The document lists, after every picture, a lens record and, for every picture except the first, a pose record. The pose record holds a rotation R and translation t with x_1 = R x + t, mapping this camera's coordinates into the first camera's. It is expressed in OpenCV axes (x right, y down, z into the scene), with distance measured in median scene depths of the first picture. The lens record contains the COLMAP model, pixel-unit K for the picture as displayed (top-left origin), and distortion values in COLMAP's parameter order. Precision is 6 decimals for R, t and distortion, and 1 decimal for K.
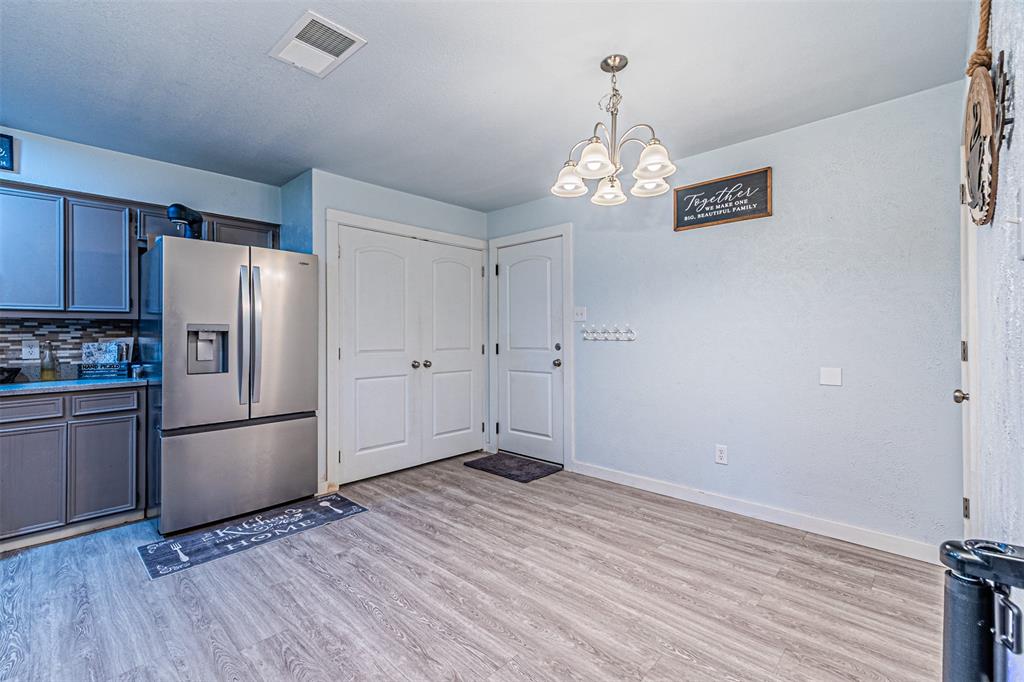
lens RADIAL K [[441.6, 0, 502.8], [0, 441.6, 333.3], [0, 0, 1]] dist [0.003571, -0.000345]
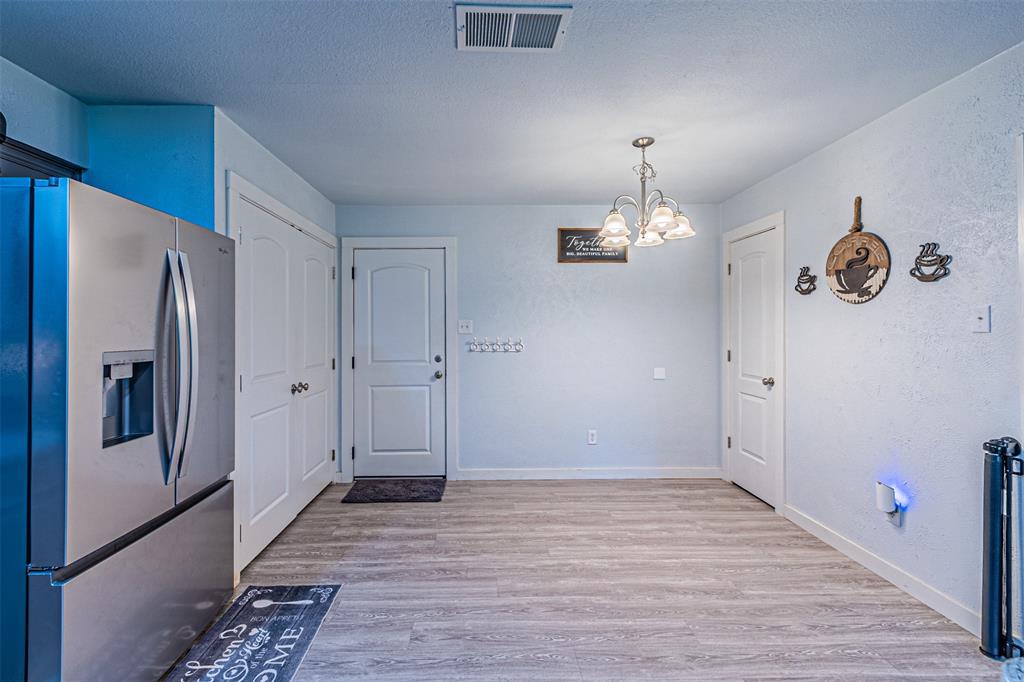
lens RADIAL K [[450.5, 0, 481.2], [0, 450.5, 329.6], [0, 0, 1]] dist [0.003337, -0.000008]
pose [[0.716401, 0.002801, 0.697683, -0.674270], [-0.001662, 0.999996, -0.002308, -0.042954], [-0.697687, 0.000494, 0.716403, 0.264543]]
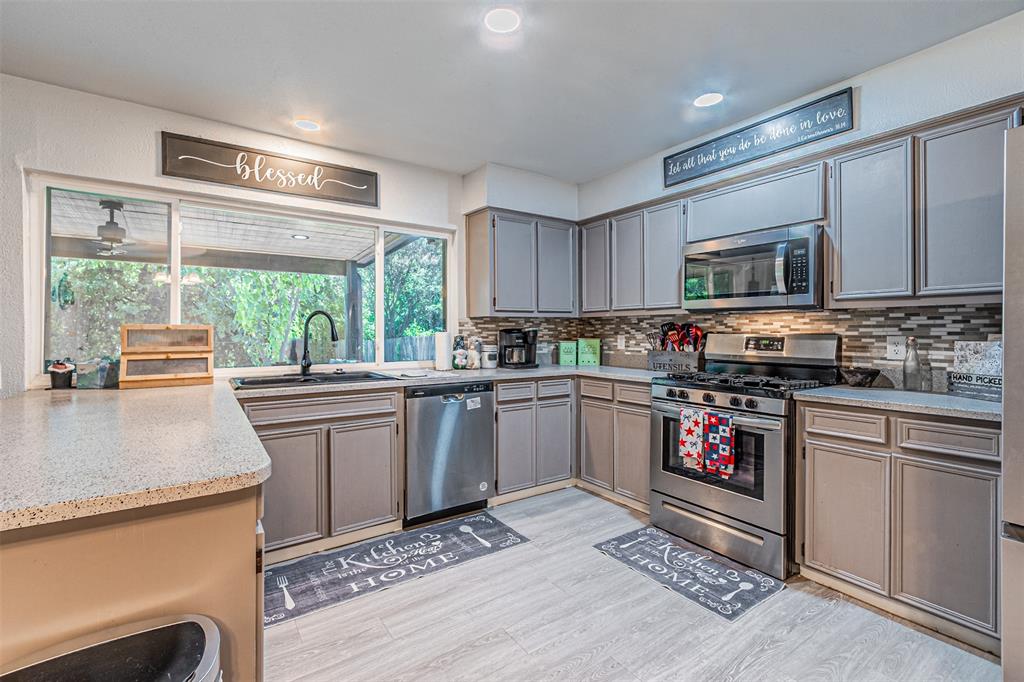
lens RADIAL K [[450.7, 0, 500.7], [0, 450.7, 332.1], [0, 0, 1]] dist [0.001273, -0.000094]
pose [[-0.212603, 0.009542, -0.977092, -0.132434], [0.006570, 0.999944, 0.008336, -0.002378], [0.977117, -0.004647, -0.212654, 0.476419]]
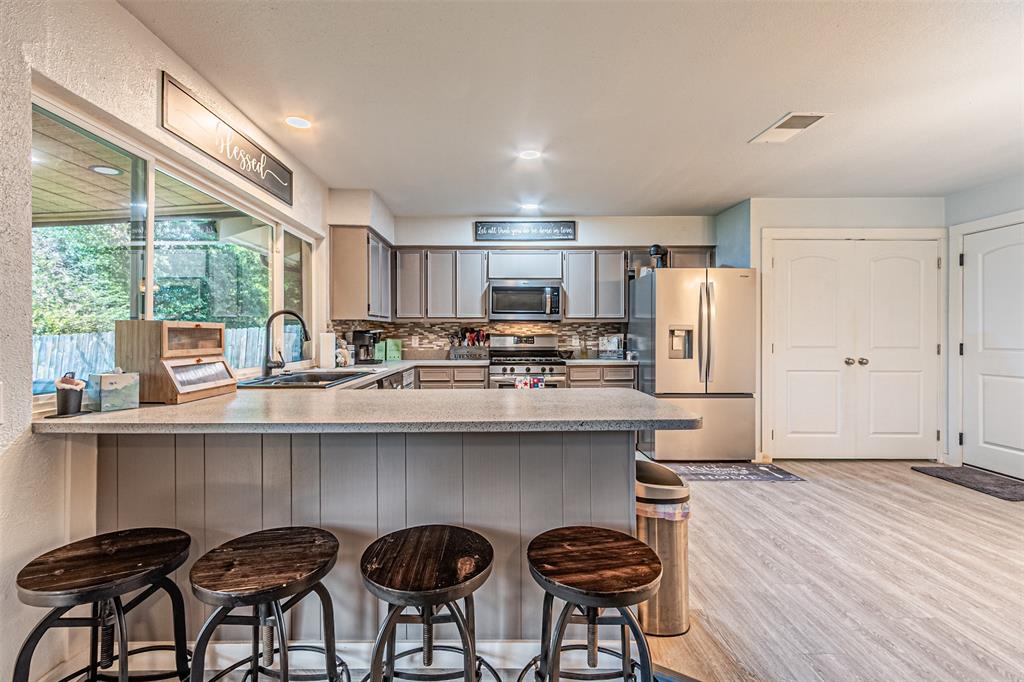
lens RADIAL K [[441.6, 0, 502.8], [0, 441.6, 333.3], [0, 0, 1]] dist [0.003571, -0.000345]
pose [[0.698288, 0.004666, -0.715801, -0.027853], [-0.001171, 0.999985, 0.005376, -0.000349], [0.715815, -0.002916, 0.698283, -0.404807]]
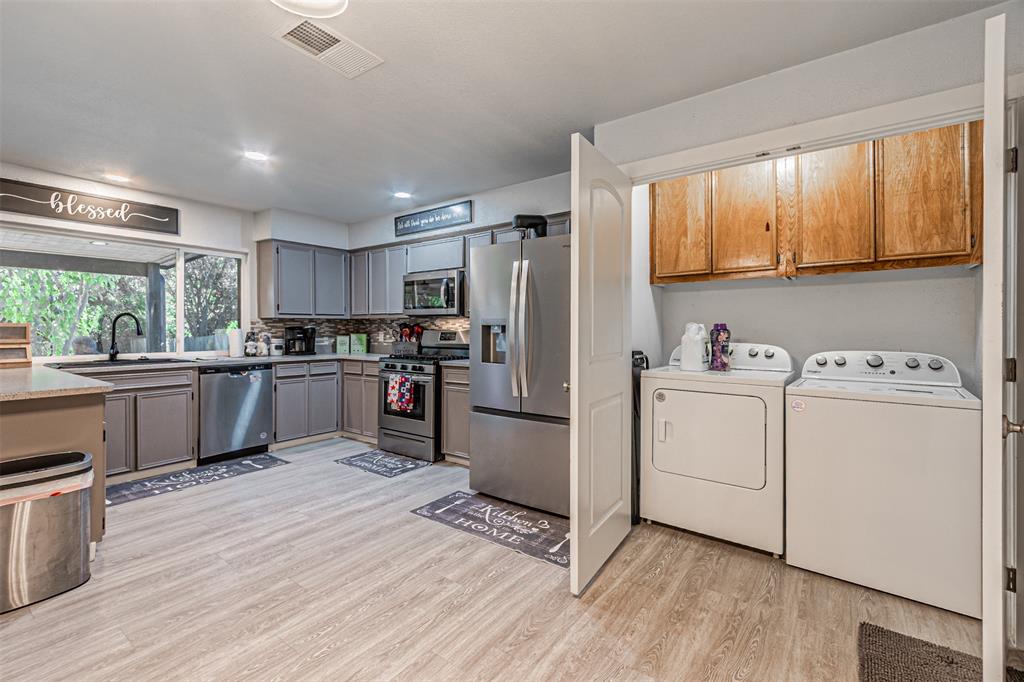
lens RADIAL K [[448.8, 0, 500.1], [0, 448.8, 328.4], [0, 0, 1]] dist [0.000376, -0.000535]
pose [[0.125156, 0.005046, -0.992124, 0.415677], [0.002684, 0.999982, 0.005424, -0.001715], [0.992133, -0.003341, 0.125140, 0.793876]]
